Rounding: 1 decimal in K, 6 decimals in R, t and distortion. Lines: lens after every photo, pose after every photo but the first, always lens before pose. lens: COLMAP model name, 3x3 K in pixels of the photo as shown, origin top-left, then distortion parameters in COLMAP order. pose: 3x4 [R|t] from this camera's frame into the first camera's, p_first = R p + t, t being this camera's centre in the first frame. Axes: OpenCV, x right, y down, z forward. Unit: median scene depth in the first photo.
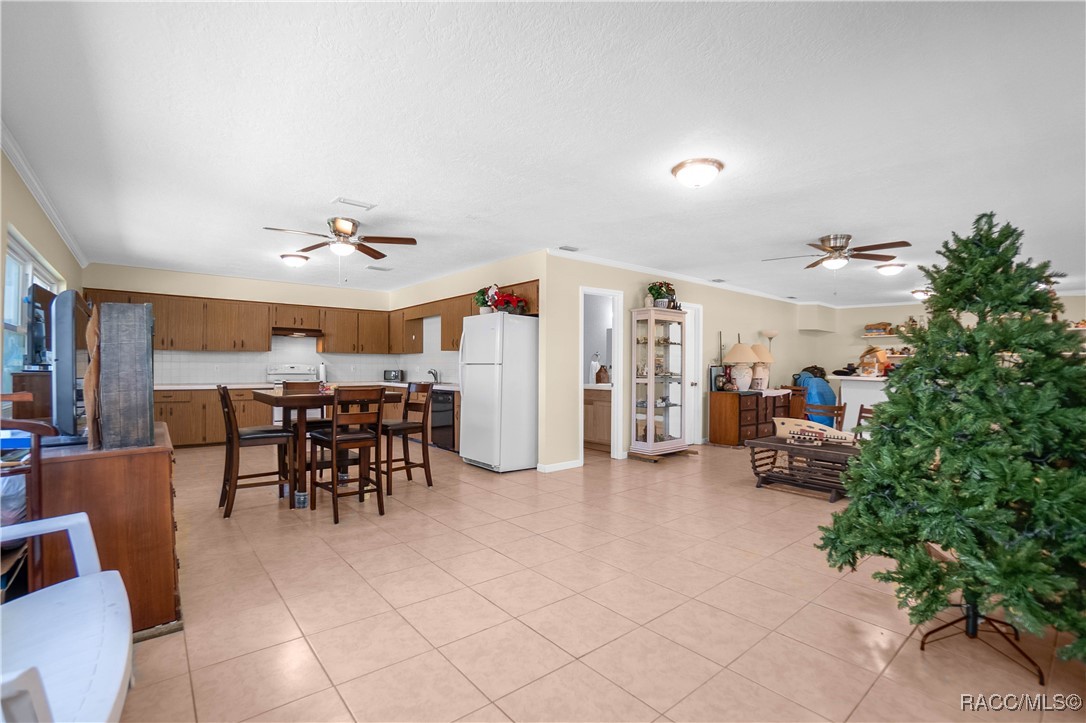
lens RADIAL K [[589.1, 0, 543.0], [0, 589.1, 361.5], [0, 0, 1]] dist [0.001256, 0.001737]
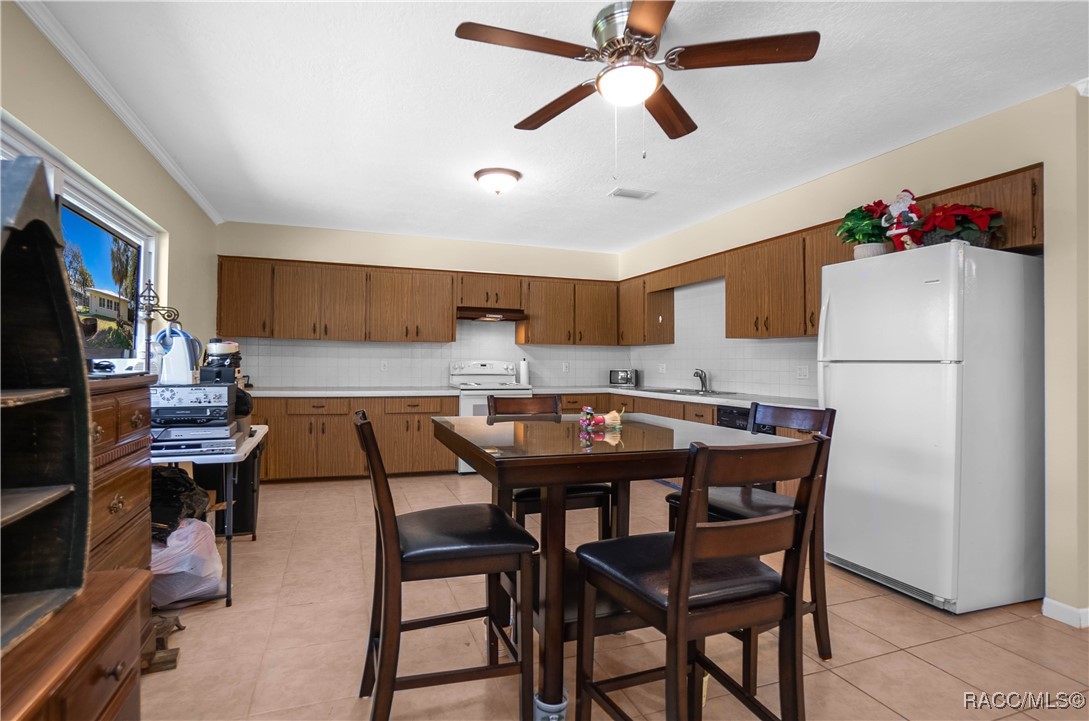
lens RADIAL K [[556.3, 0, 544.5], [0, 556.3, 360.5], [0, 0, 1]] dist [0.051821, 0.000083]
pose [[0.968463, 0.002077, -0.249147, -0.206828], [-0.001017, 0.999990, 0.004385, 0.001611], [0.249154, -0.003993, 0.968456, 0.412086]]
